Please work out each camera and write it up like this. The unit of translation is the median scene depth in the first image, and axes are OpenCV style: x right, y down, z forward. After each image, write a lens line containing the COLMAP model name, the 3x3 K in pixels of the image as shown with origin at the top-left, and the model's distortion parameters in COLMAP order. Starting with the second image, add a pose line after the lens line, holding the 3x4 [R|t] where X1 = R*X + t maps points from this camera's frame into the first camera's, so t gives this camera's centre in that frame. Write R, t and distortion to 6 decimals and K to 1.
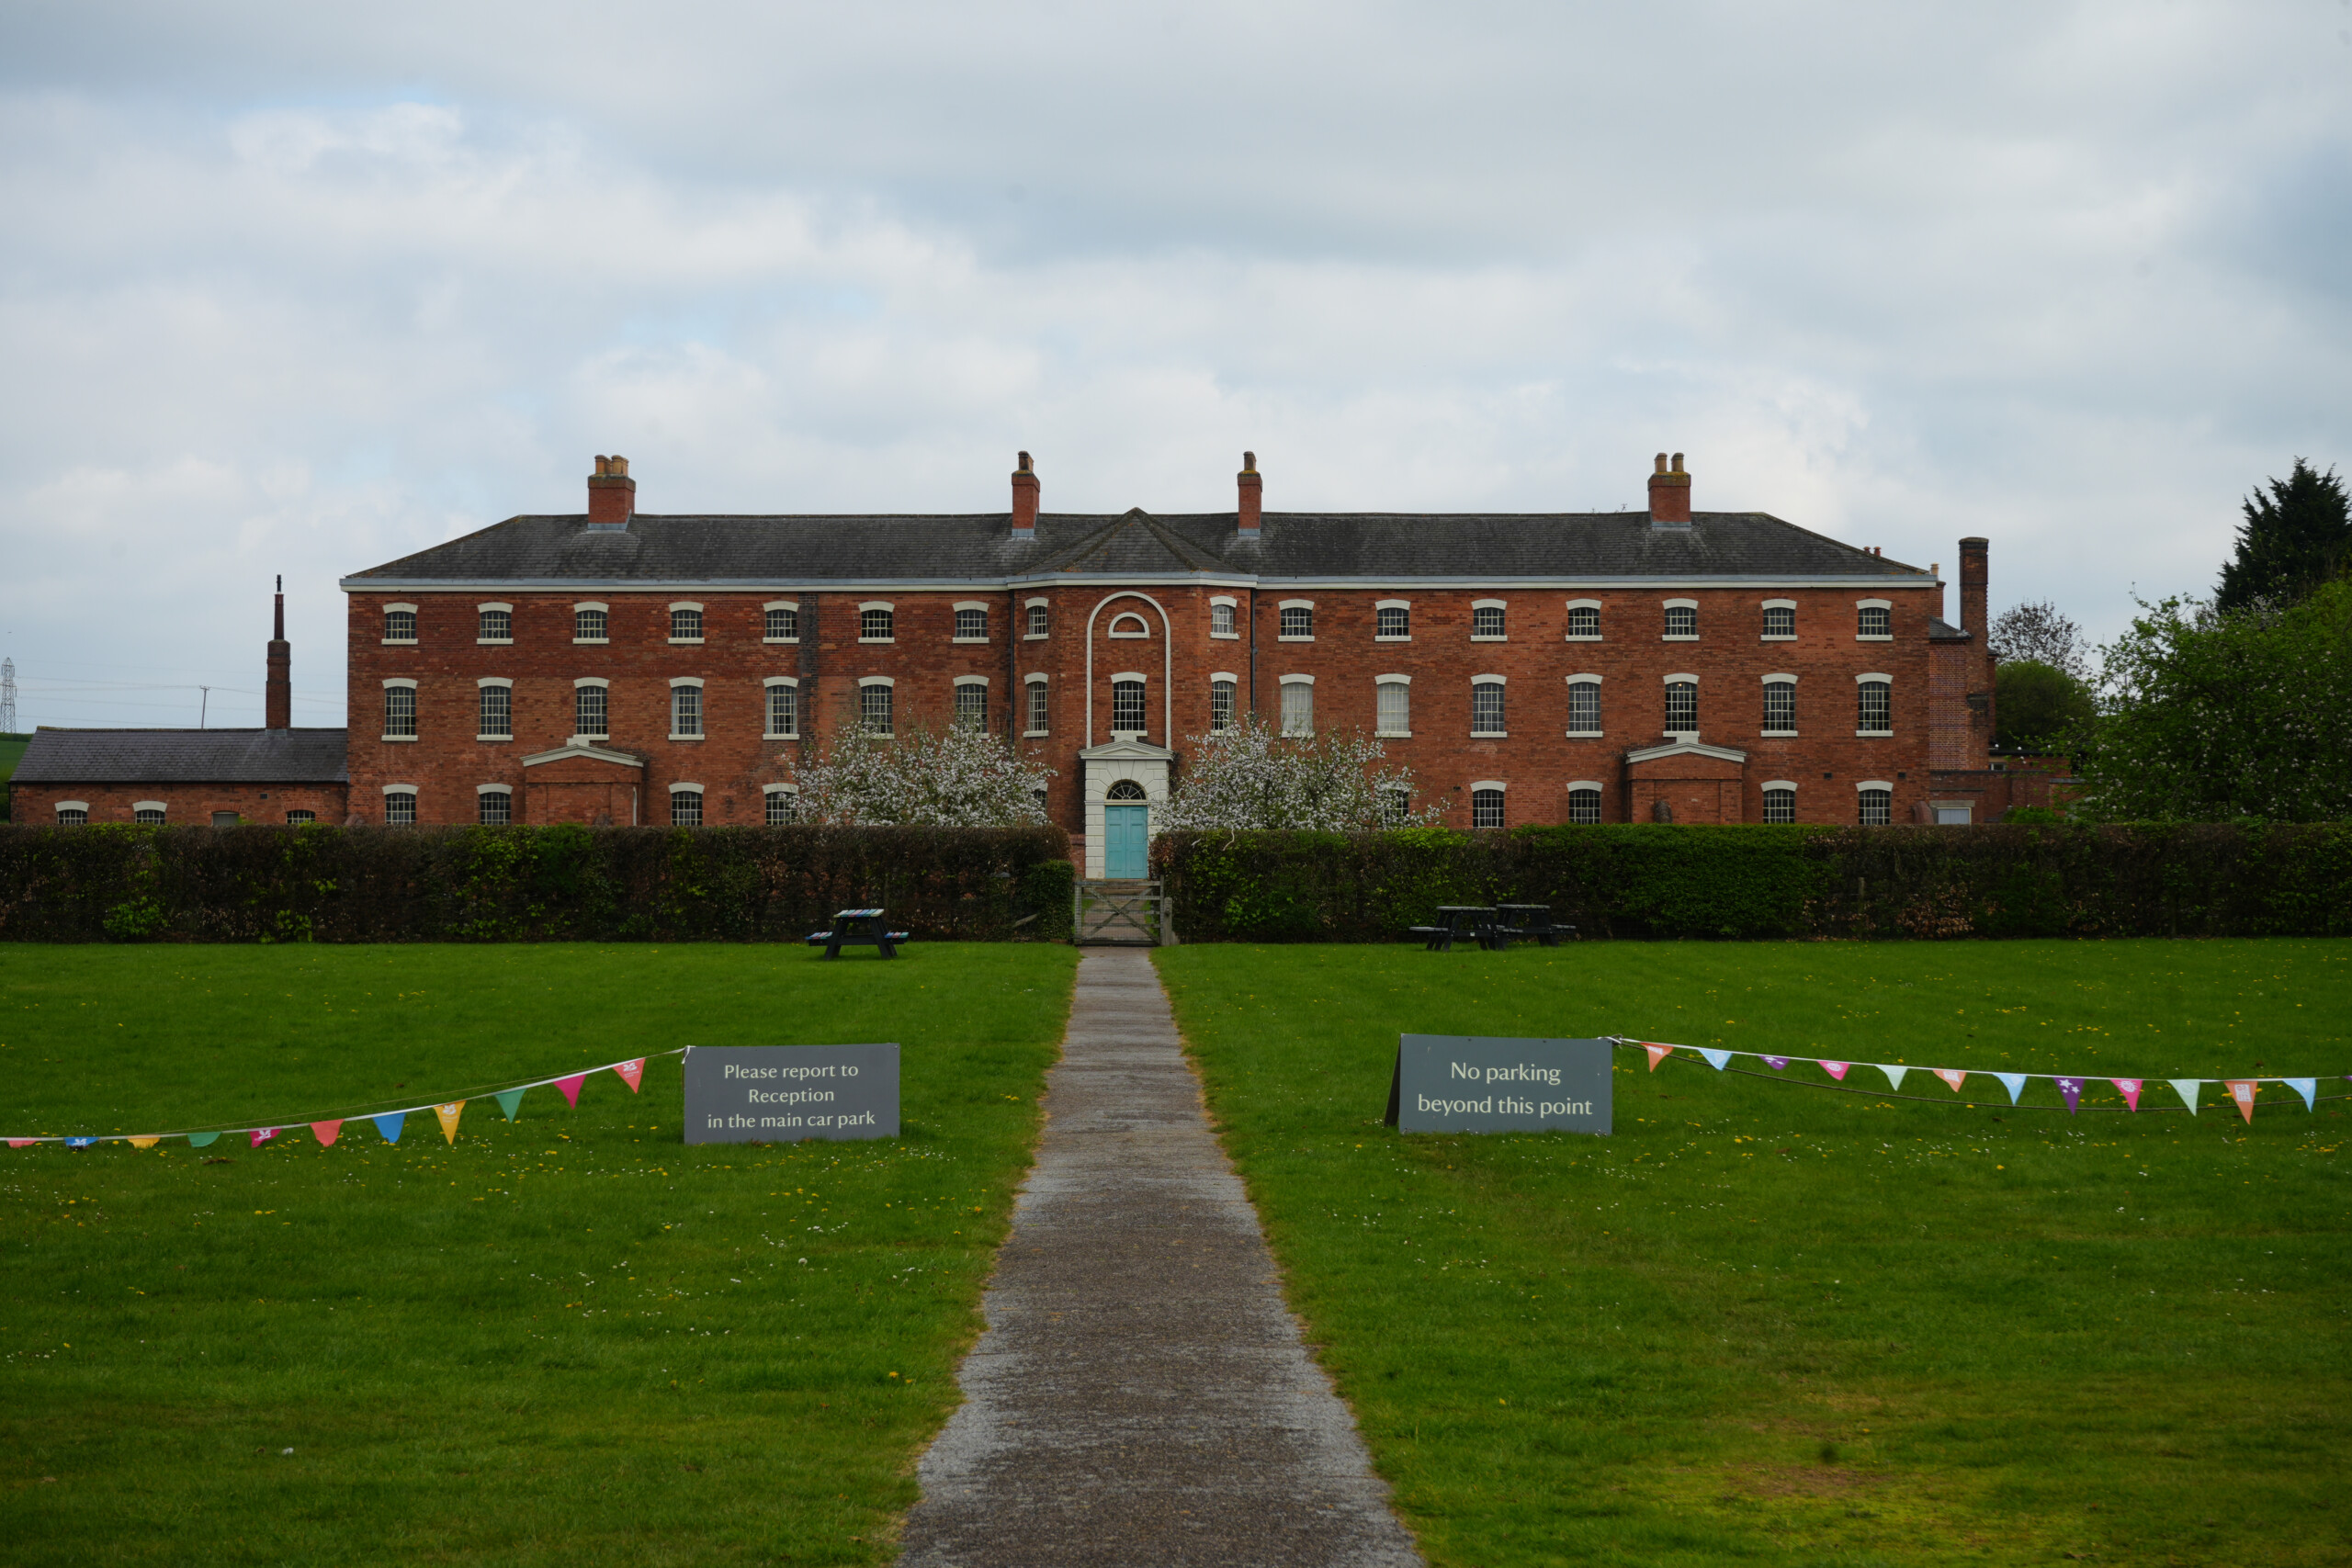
lens RADIAL K [[4731.4, 0, 1176.4], [0, 4731.4, 786.3], [0, 0, 1]] dist [0.023050, 0.000000]
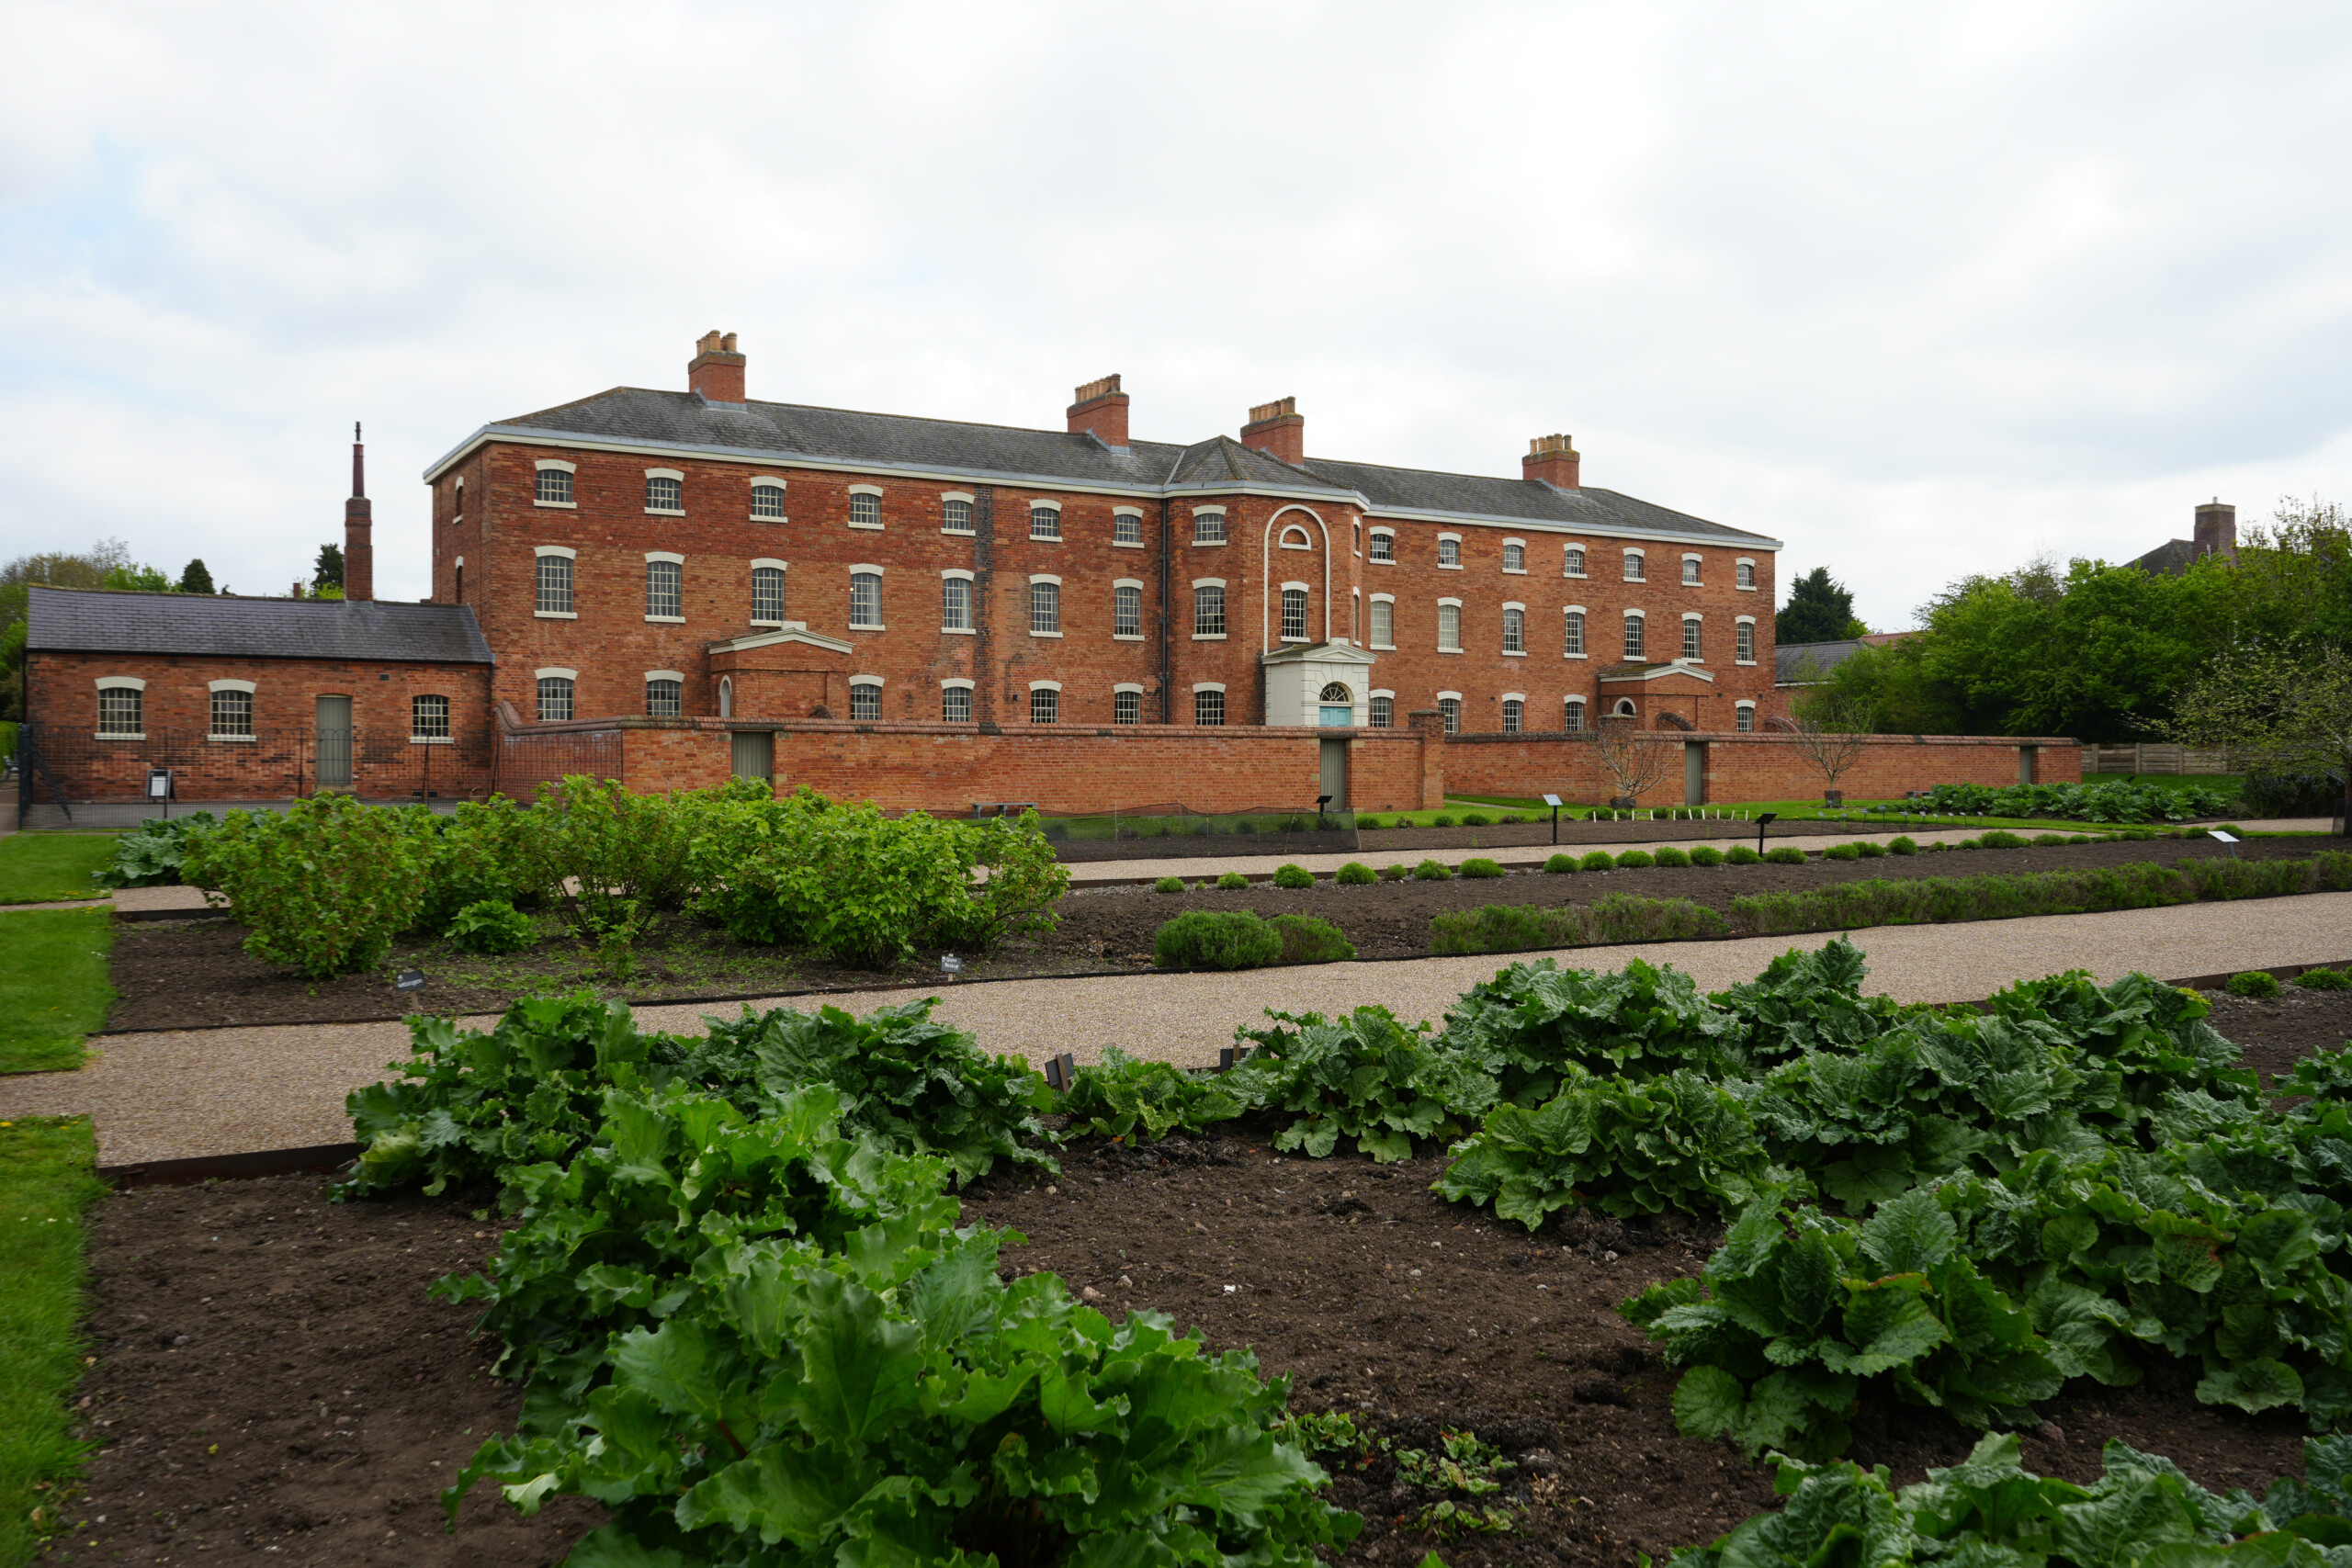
lens RADIAL K [[1941.2, 0, 1175.0], [0, 1941.2, 779.7], [0, 0, 1]] dist [0.001596, 0.005504]
pose [[0.833231, -0.000957, 0.552924, -0.267582], [-0.013780, 0.999652, 0.022496, 0.010619], [-0.552753, -0.026363, 0.832928, 0.640146]]
